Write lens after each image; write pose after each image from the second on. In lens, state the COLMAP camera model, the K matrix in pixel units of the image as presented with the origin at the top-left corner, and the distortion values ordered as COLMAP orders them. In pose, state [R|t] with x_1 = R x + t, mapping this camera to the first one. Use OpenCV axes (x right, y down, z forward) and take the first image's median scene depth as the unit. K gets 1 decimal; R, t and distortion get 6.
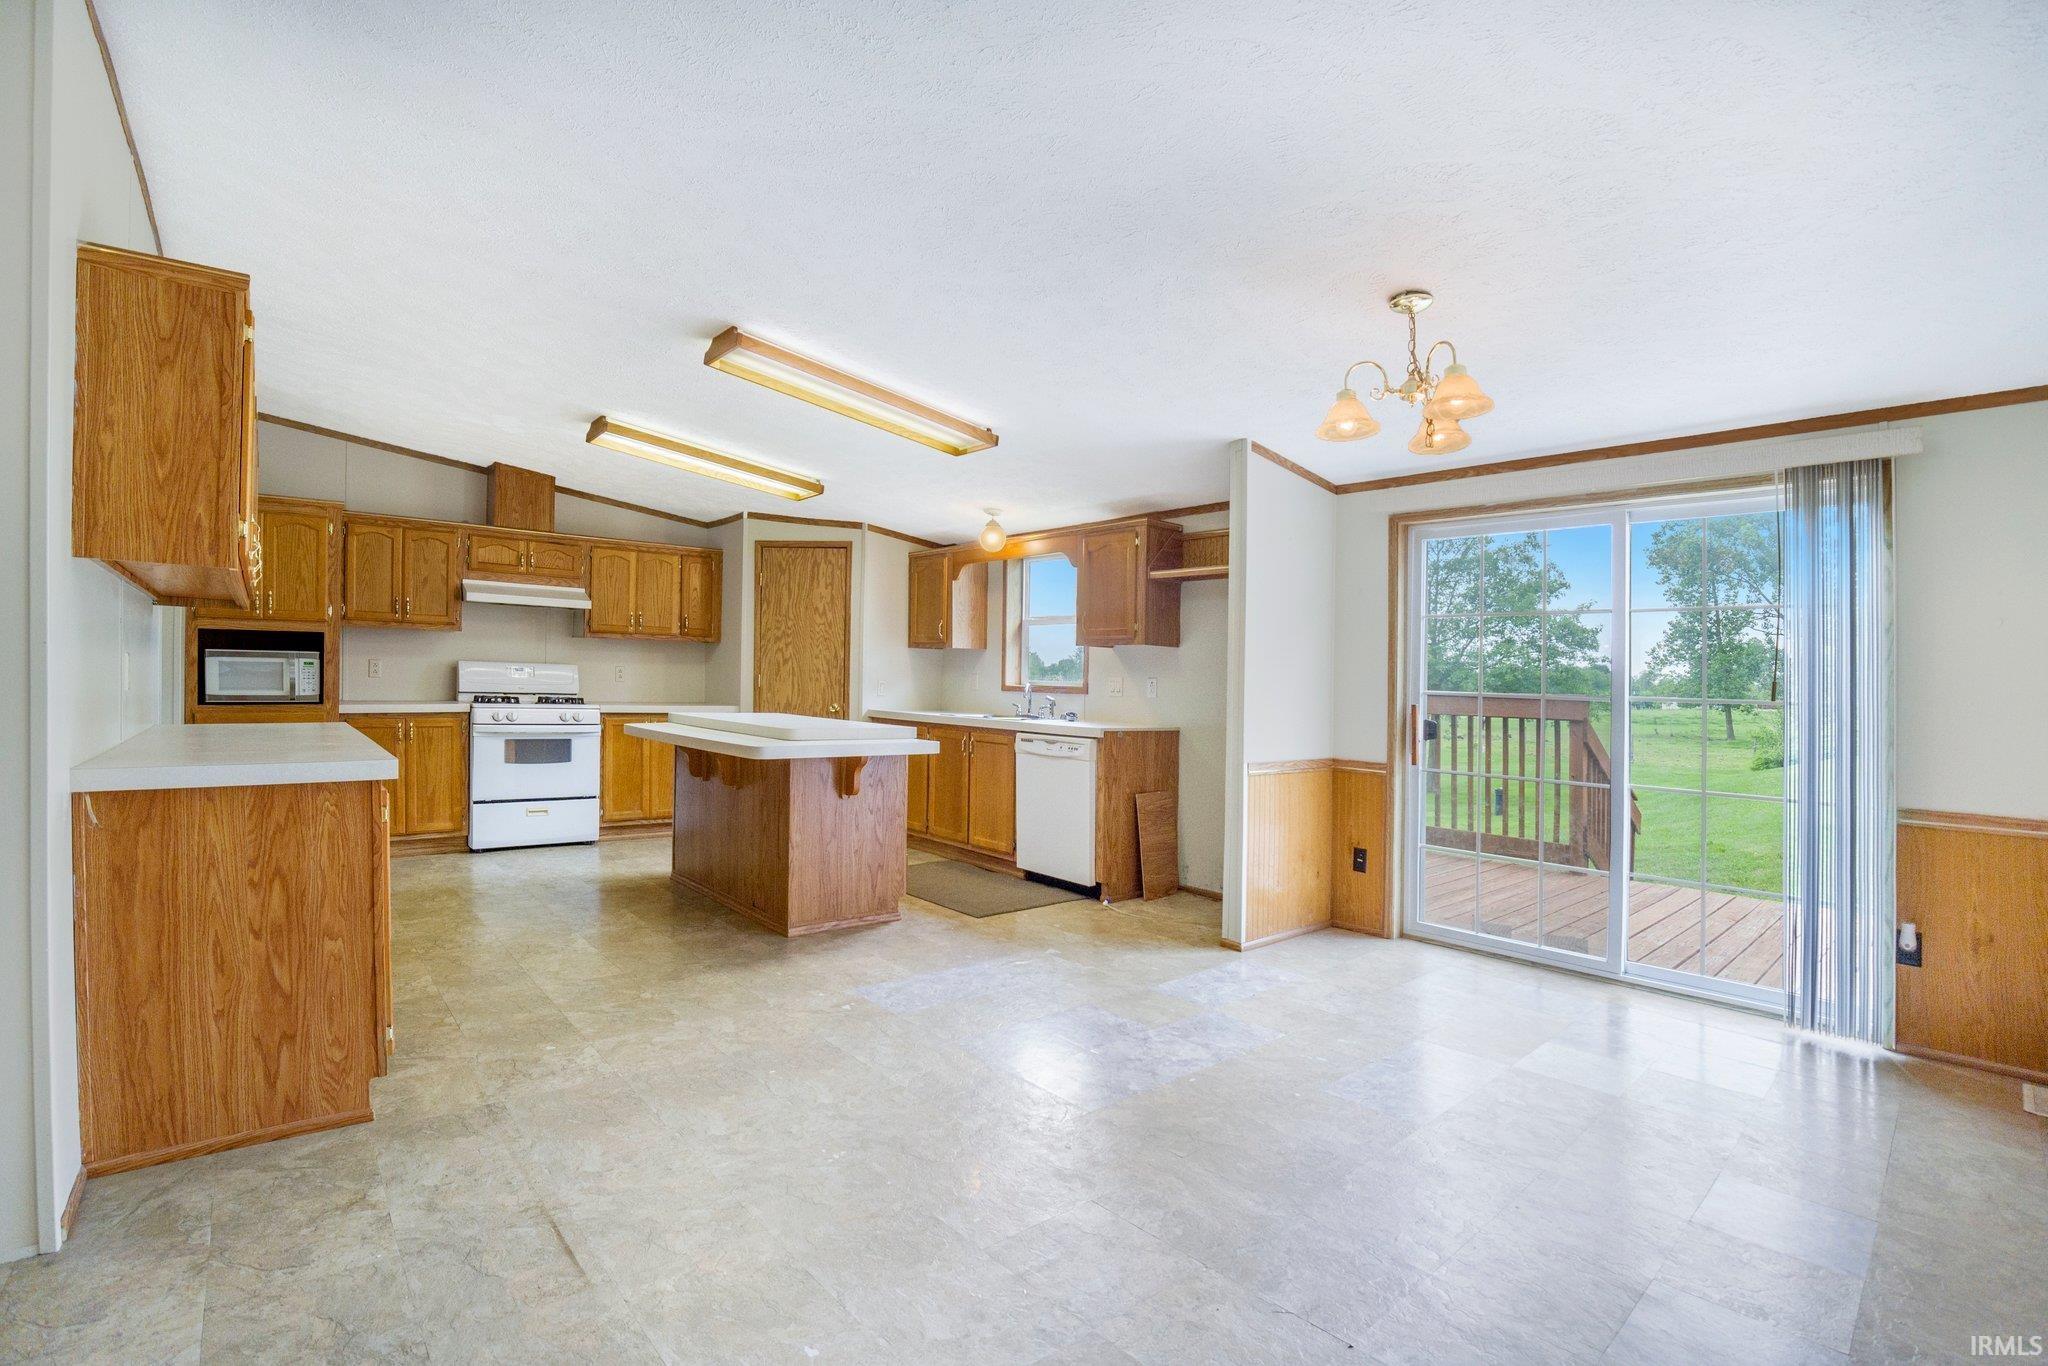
lens RADIAL K [[943.0, 0, 1018.0], [0, 943.0, 671.1], [0, 0, 1]] dist [-0.073622, 0.015461]
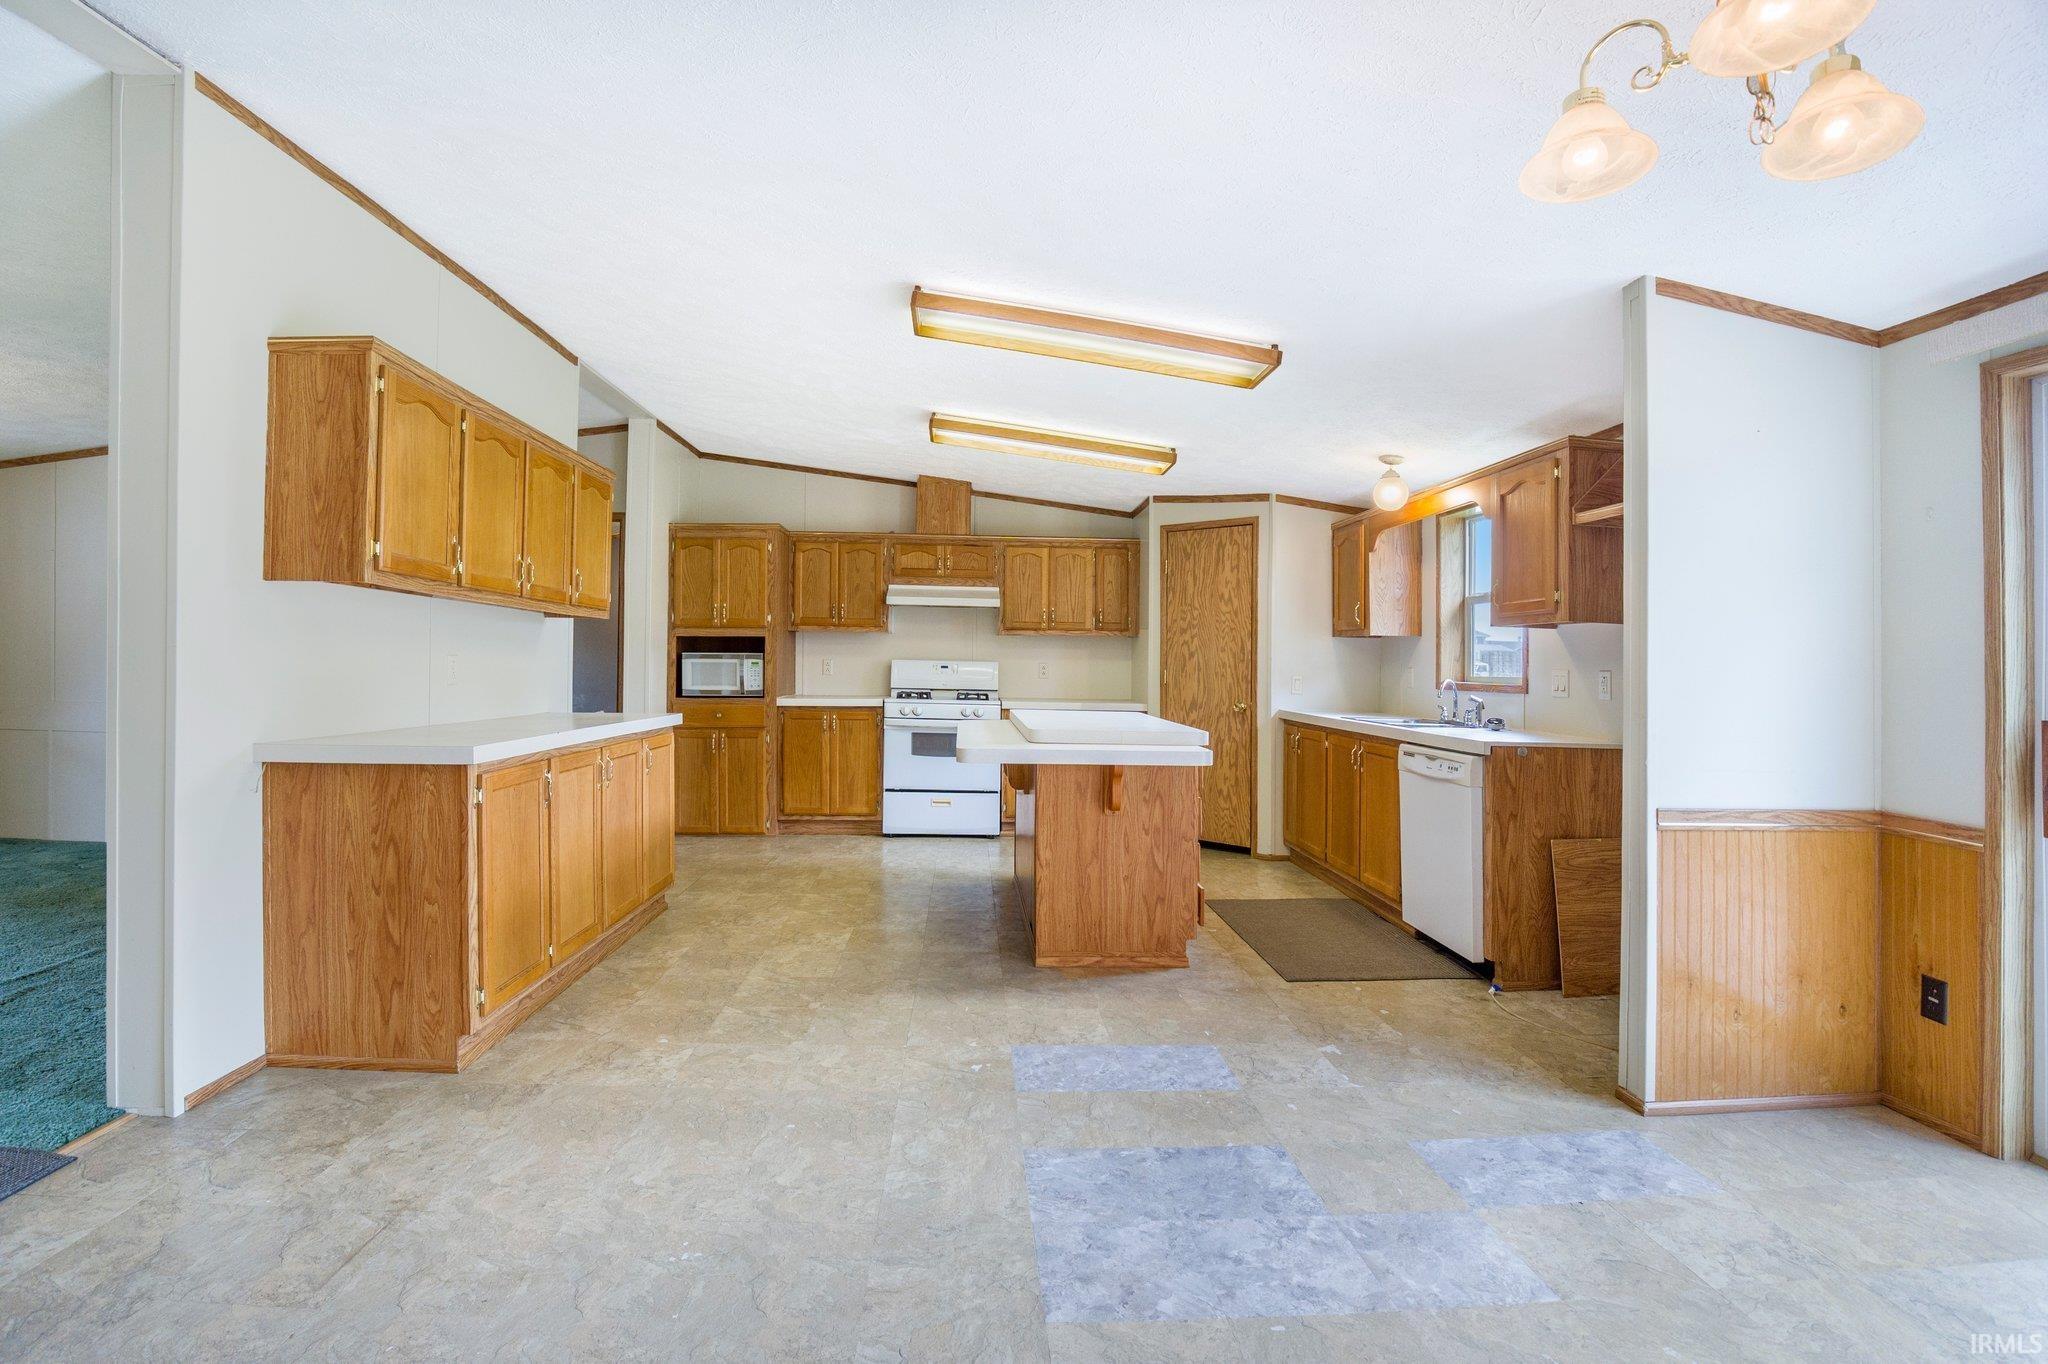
lens RADIAL K [[949.2, 0, 1030.1], [0, 949.2, 648.4], [0, 0, 1]] dist [-0.063864, 0.012174]
pose [[0.796840, -0.021164, -0.603820, 0.243449], [0.008354, 0.999677, -0.024013, 0.004872], [0.604133, 0.014090, 0.796759, 0.236136]]
